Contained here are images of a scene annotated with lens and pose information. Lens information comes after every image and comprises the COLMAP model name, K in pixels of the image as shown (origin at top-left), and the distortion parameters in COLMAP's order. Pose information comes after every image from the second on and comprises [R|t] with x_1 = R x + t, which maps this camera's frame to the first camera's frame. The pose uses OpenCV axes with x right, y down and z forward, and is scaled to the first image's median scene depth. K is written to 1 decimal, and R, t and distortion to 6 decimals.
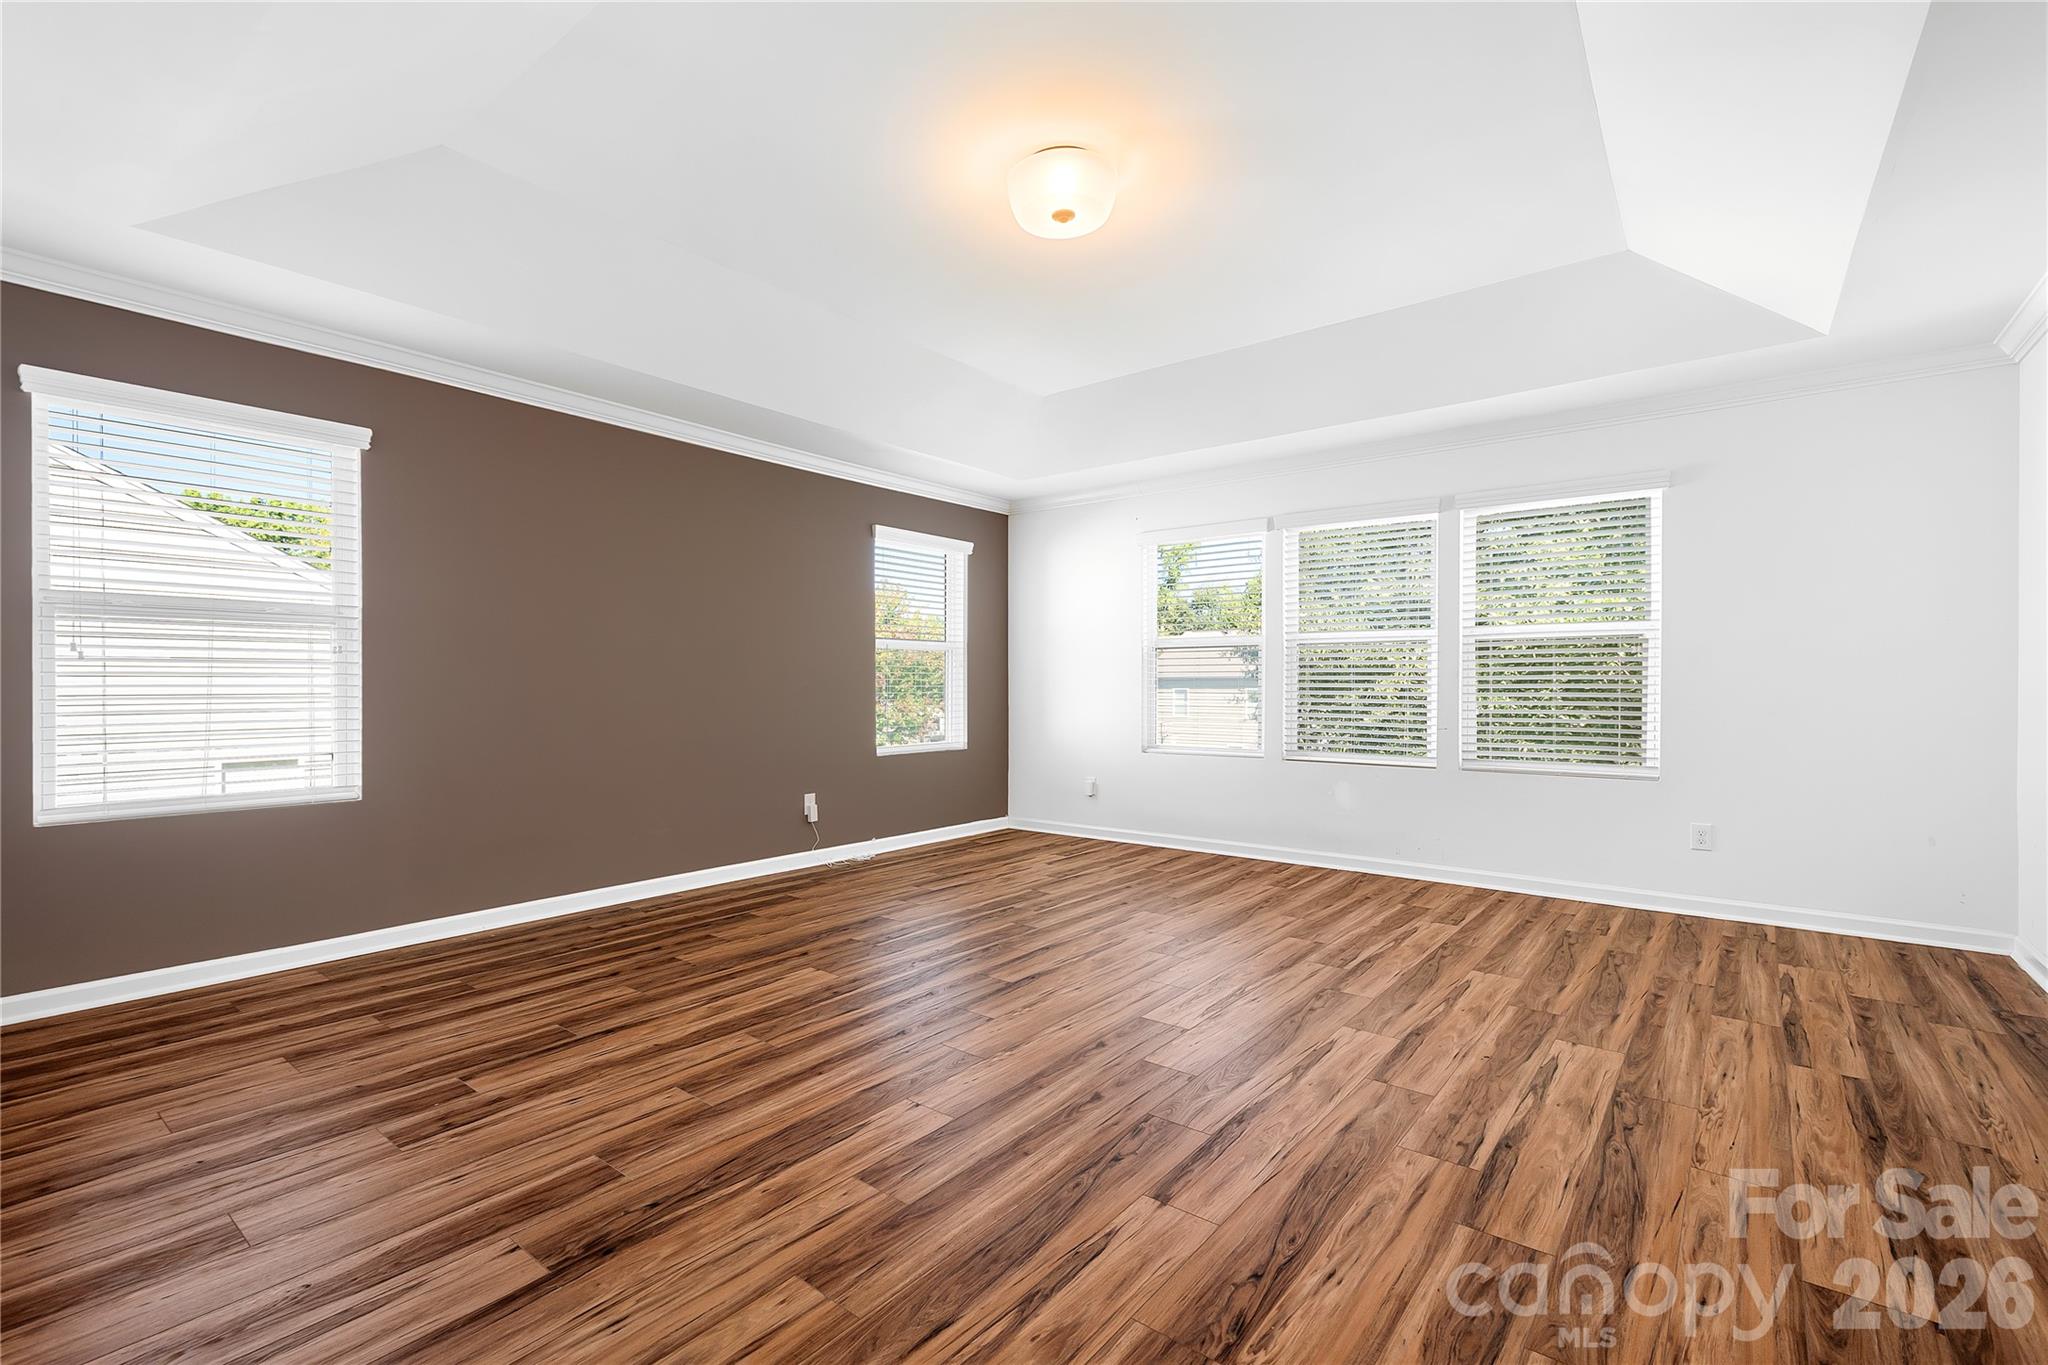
lens RADIAL K [[954.2, 0, 1024.2], [0, 954.2, 685.1], [0, 0, 1]] dist [0.012841, -0.000829]
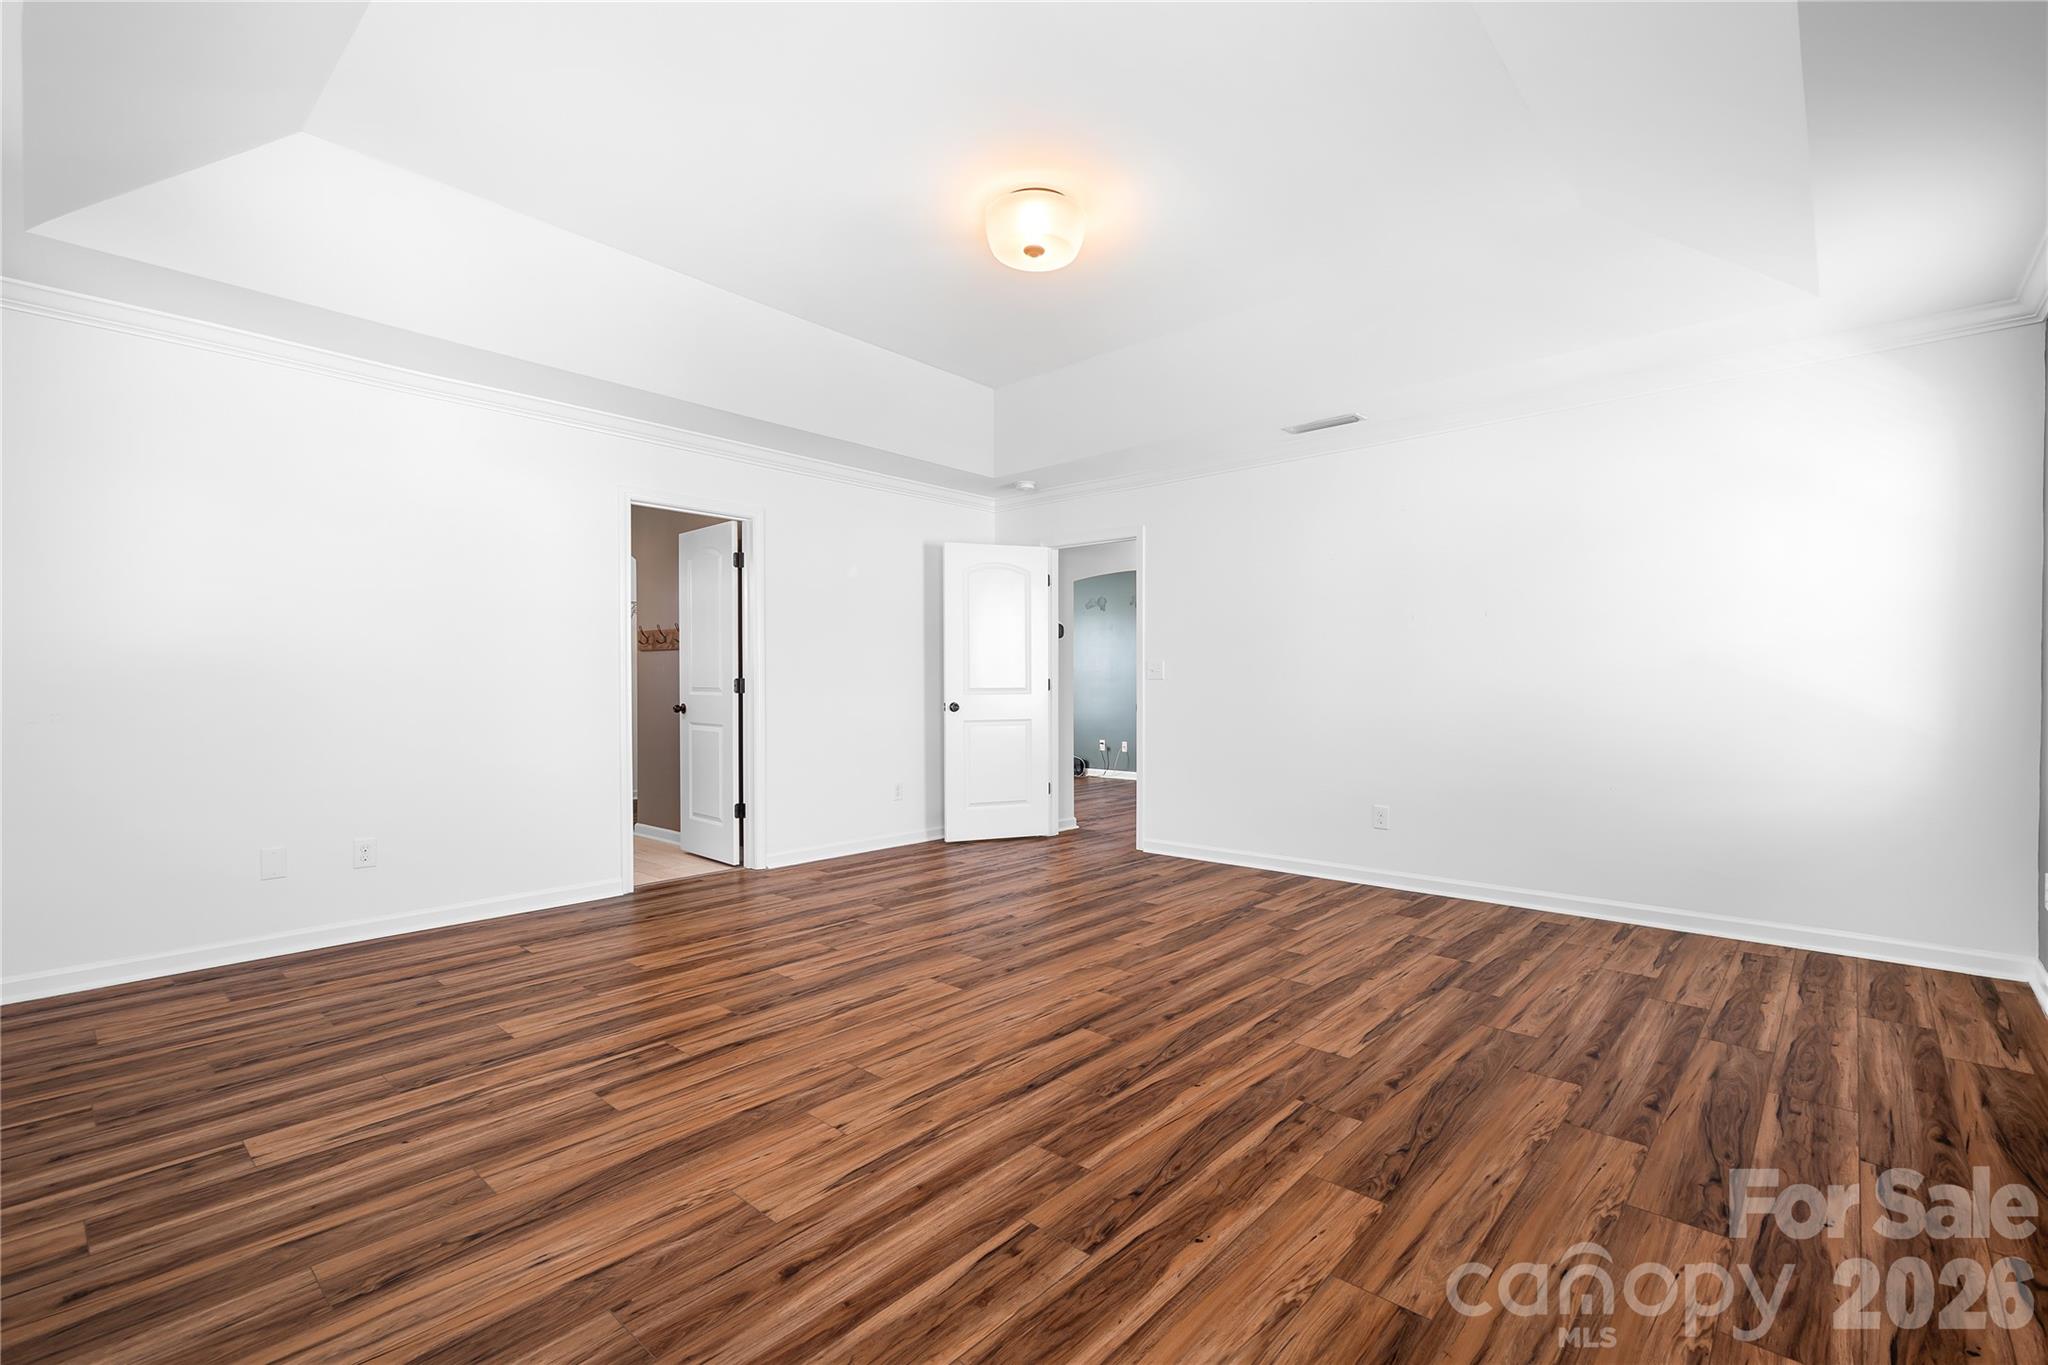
lens RADIAL K [[954.2, 0, 1023.4], [0, 954.2, 684.0], [0, 0, 1]] dist [0.012841, -0.000829]
pose [[-0.998094, 0.001312, 0.061701, -0.013529], [0.001336, 0.999999, 0.000350, -0.002379], [-0.061700, 0.000431, -0.998095, 1.840417]]
